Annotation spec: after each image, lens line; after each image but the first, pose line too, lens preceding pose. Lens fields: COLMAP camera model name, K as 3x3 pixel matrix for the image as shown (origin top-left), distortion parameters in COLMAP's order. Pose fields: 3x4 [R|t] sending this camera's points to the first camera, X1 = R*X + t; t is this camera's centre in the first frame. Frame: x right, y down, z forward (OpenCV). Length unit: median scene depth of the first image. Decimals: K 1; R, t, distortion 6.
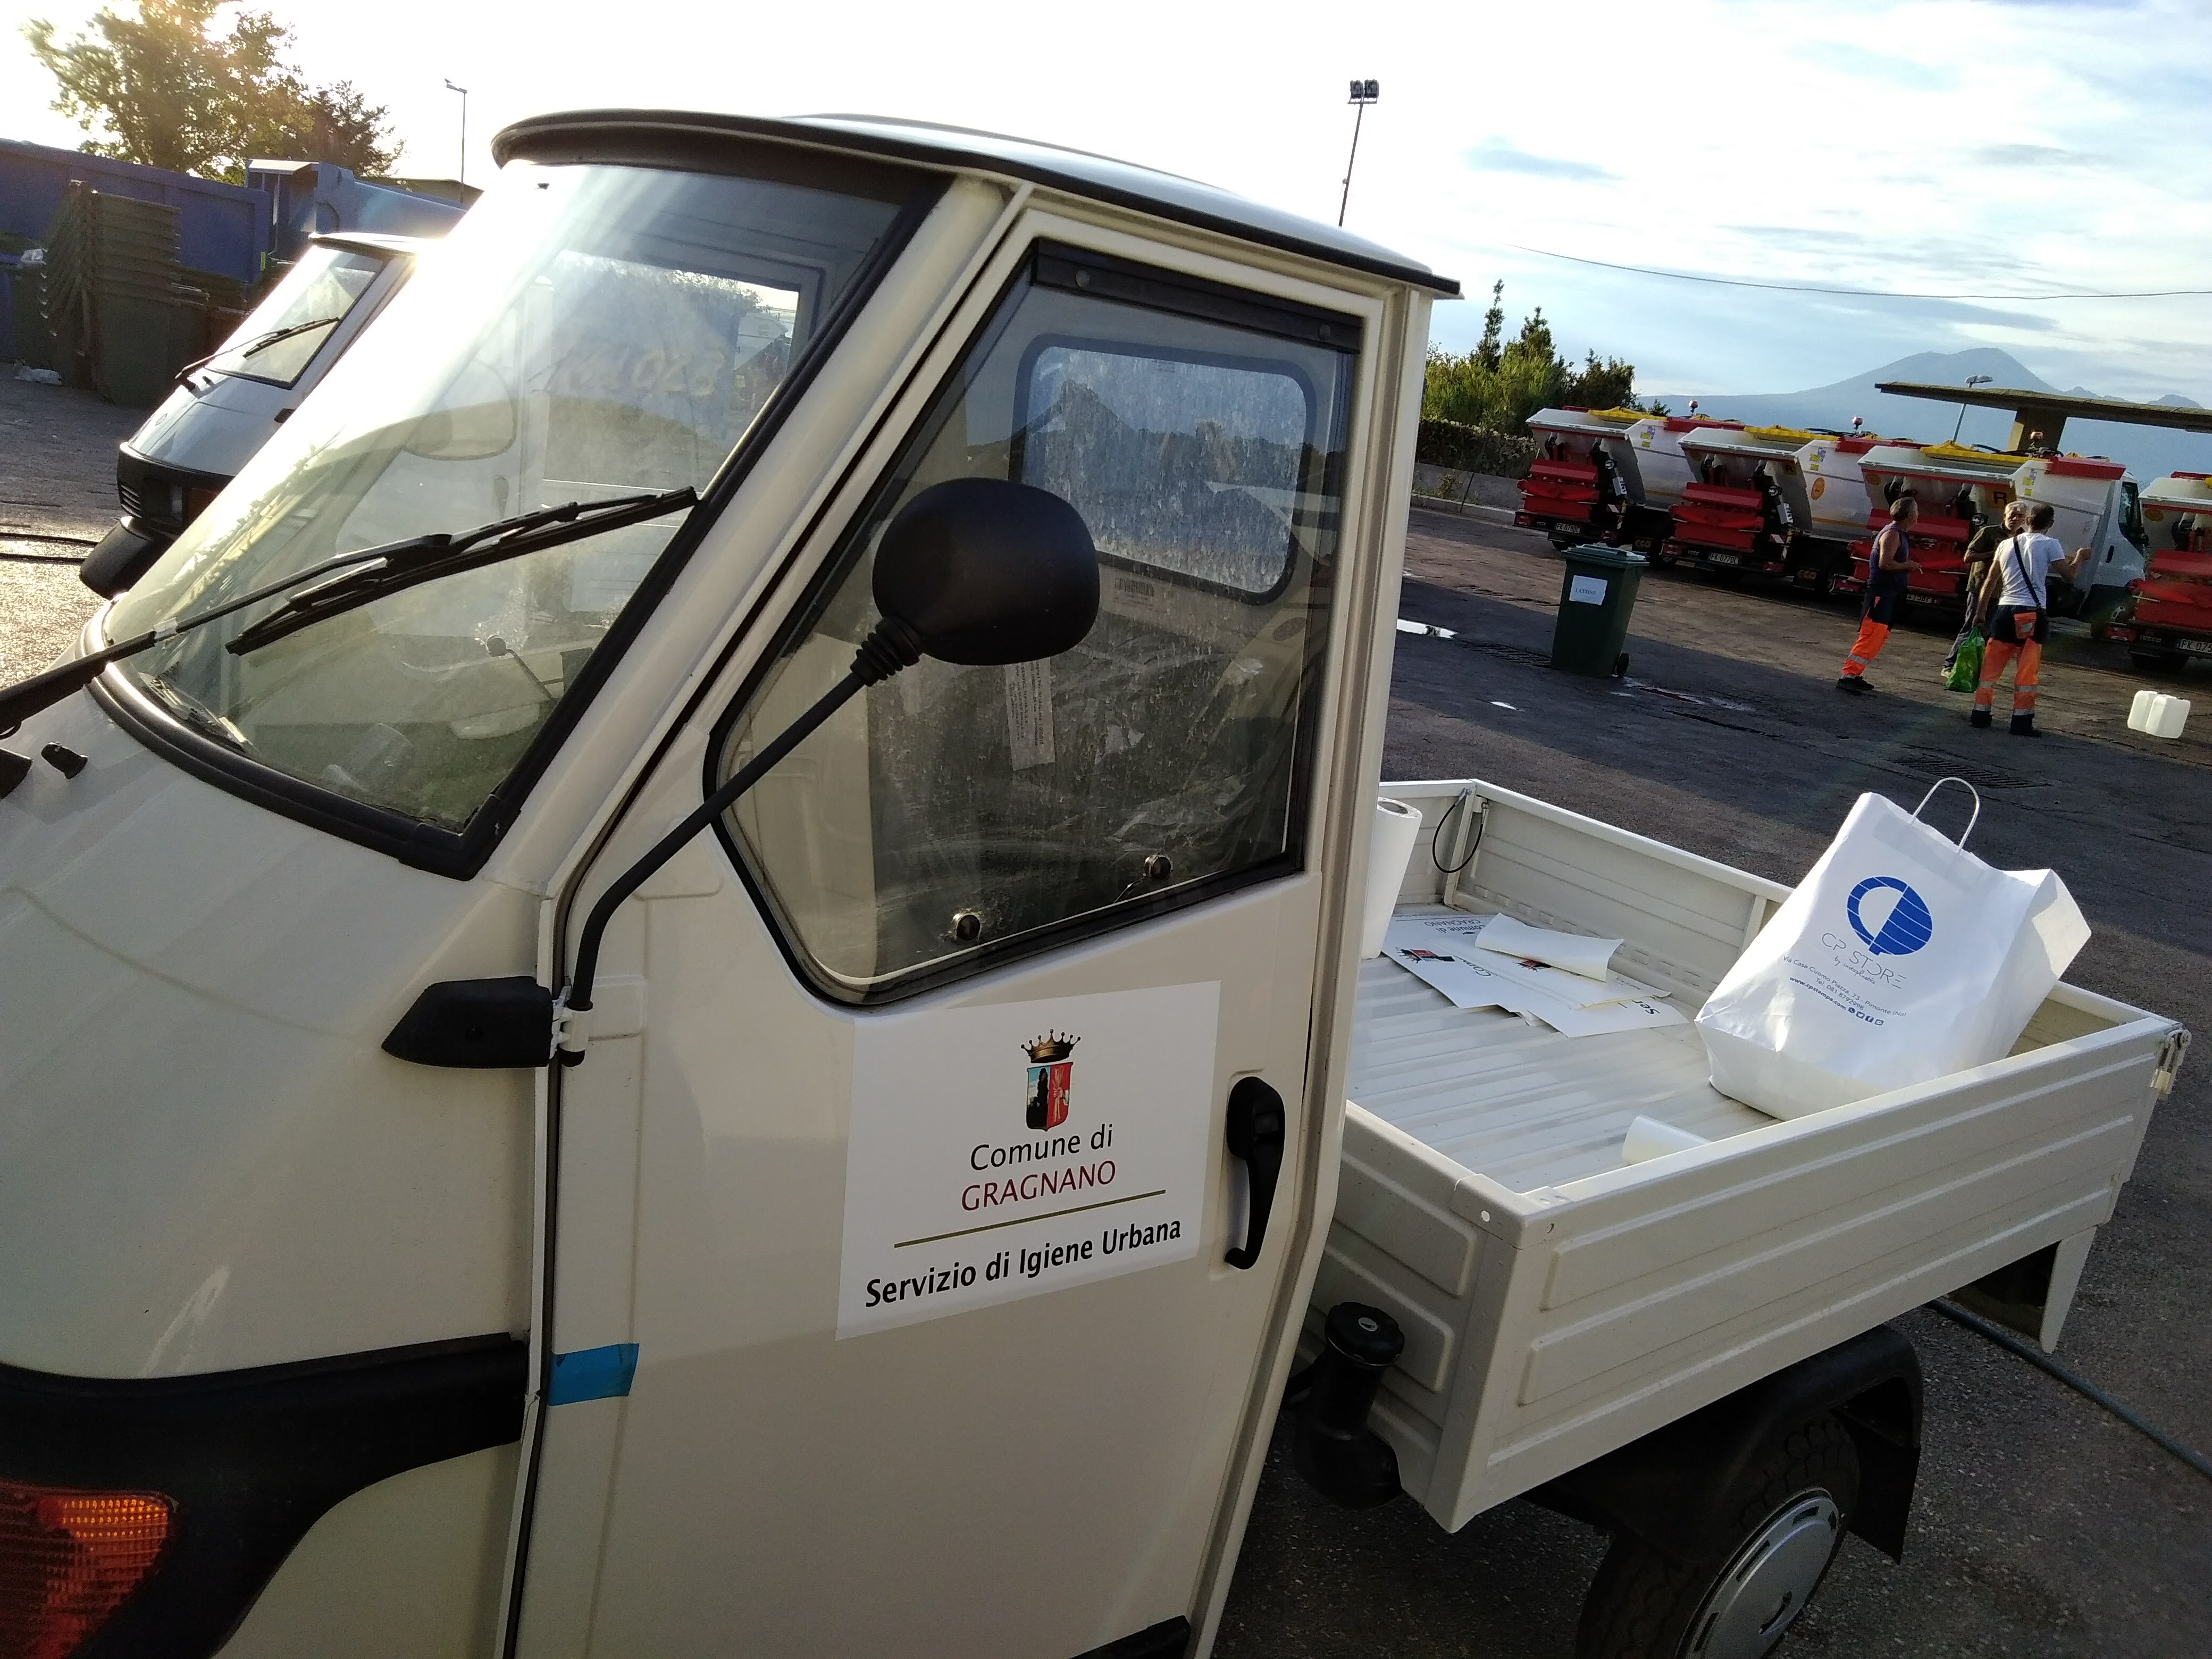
lens RADIAL K [[1647.4, 0, 1103.2], [0, 1647.4, 832.8], [0, 0, 1]] dist [0.026240, 0.004038]
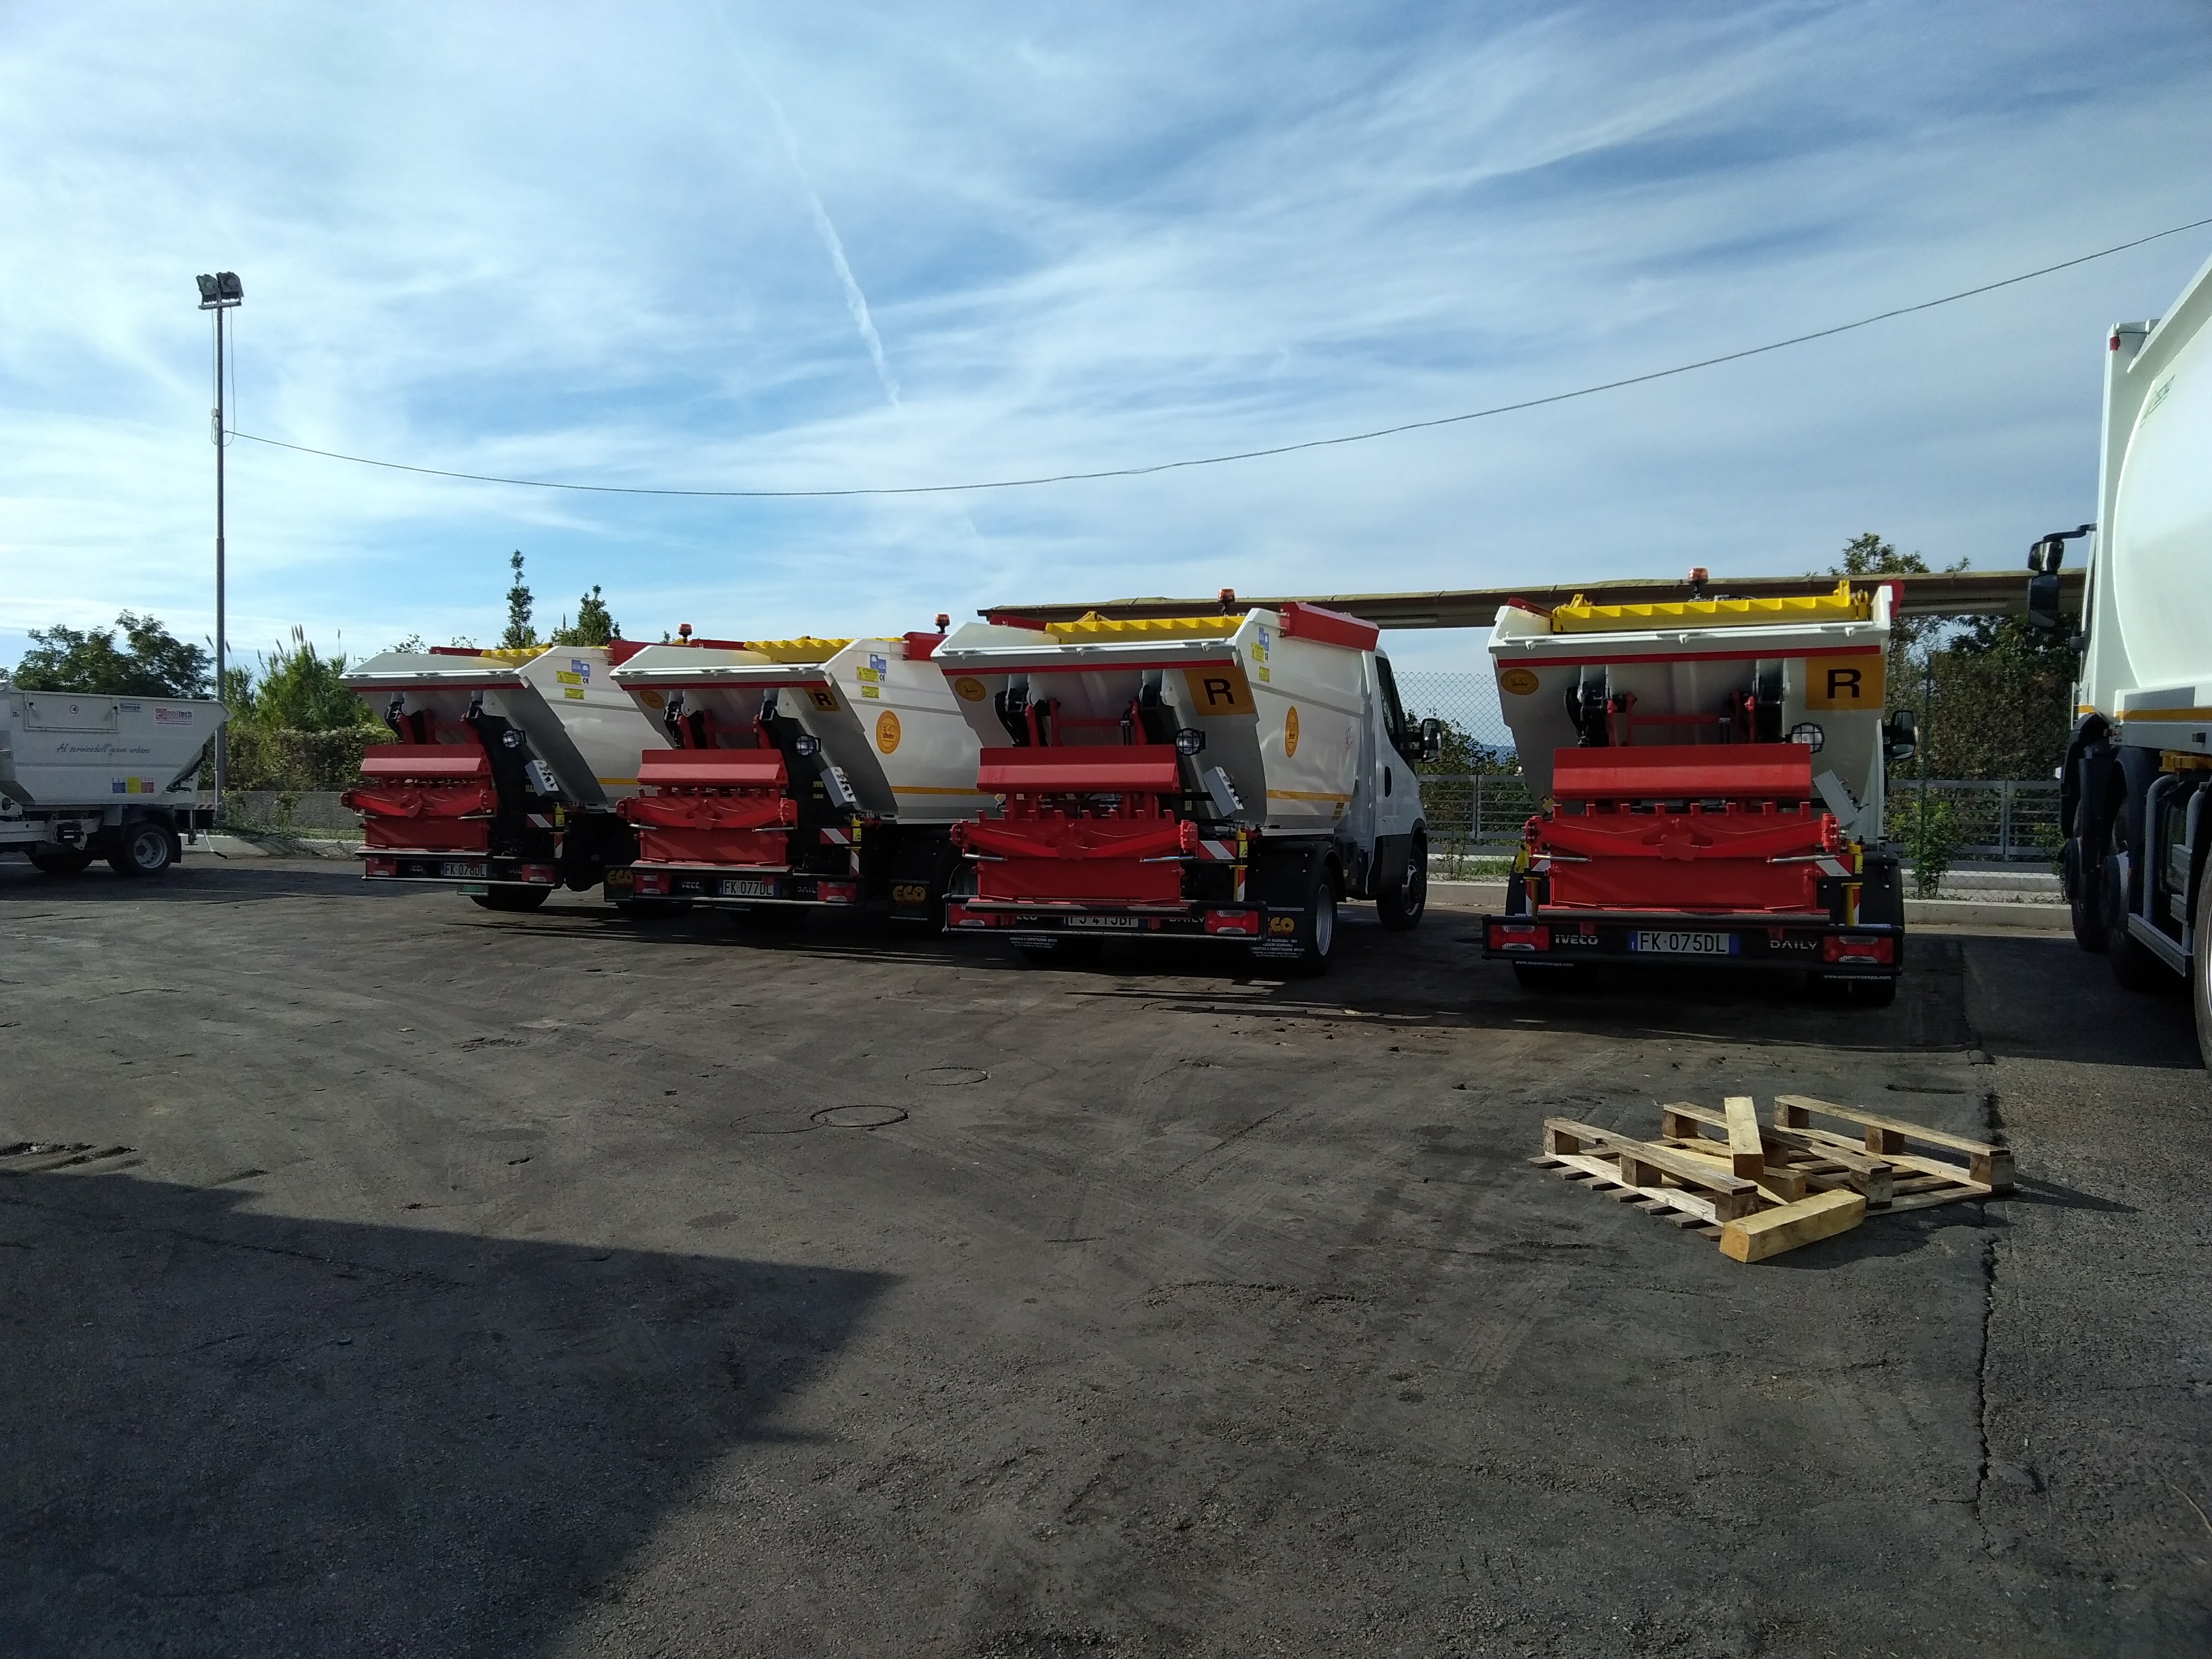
lens RADIAL K [[1647.4, 0, 1117.7], [0, 1647.4, 830.0], [0, 0, 1]] dist [0.026240, 0.004038]
pose [[0.877170, -0.145489, 0.457608, 0.253660], [0.230063, 0.963828, -0.134564, -0.092315], [-0.421478, 0.223314, 0.878912, 0.523946]]
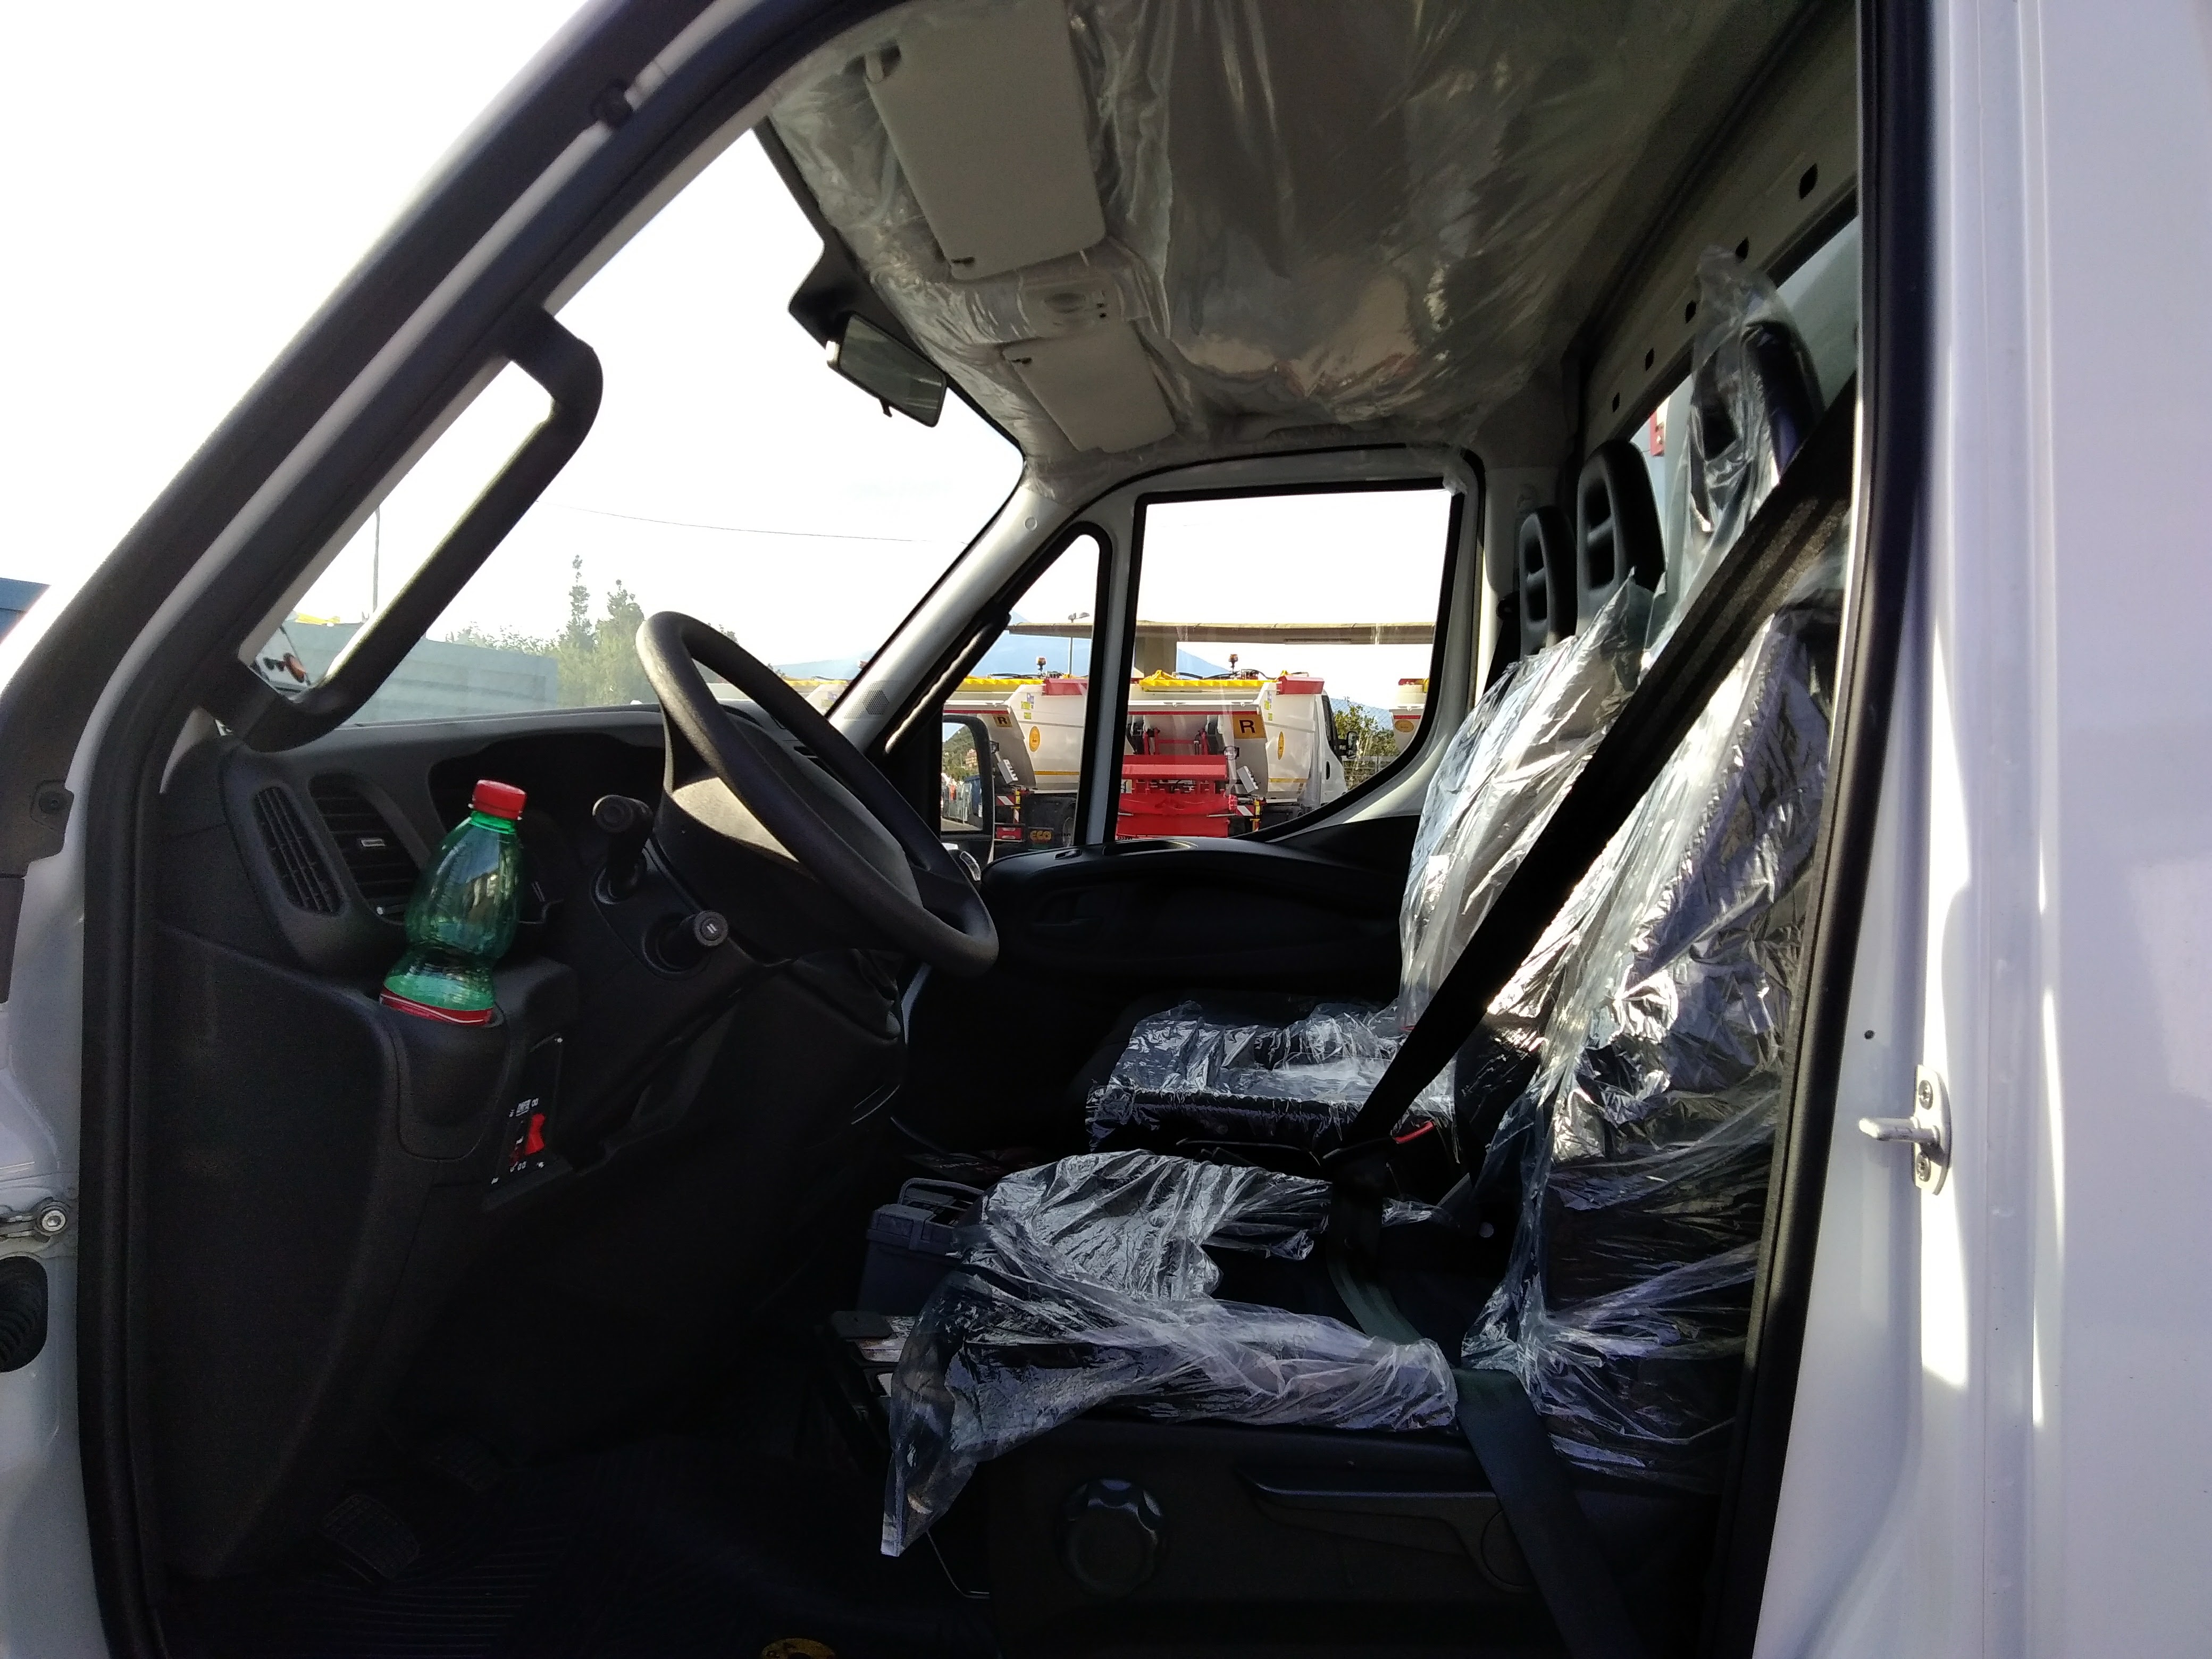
lens RADIAL K [[1647.4, 0, 1091.8], [0, 1647.4, 823.8], [0, 0, 1]] dist [0.026240, 0.004038]
pose [[0.856963, -0.147327, 0.493872, 0.025001], [0.227348, 0.968059, -0.105710, -0.066276], [-0.462523, 0.202870, 0.863085, 0.250772]]
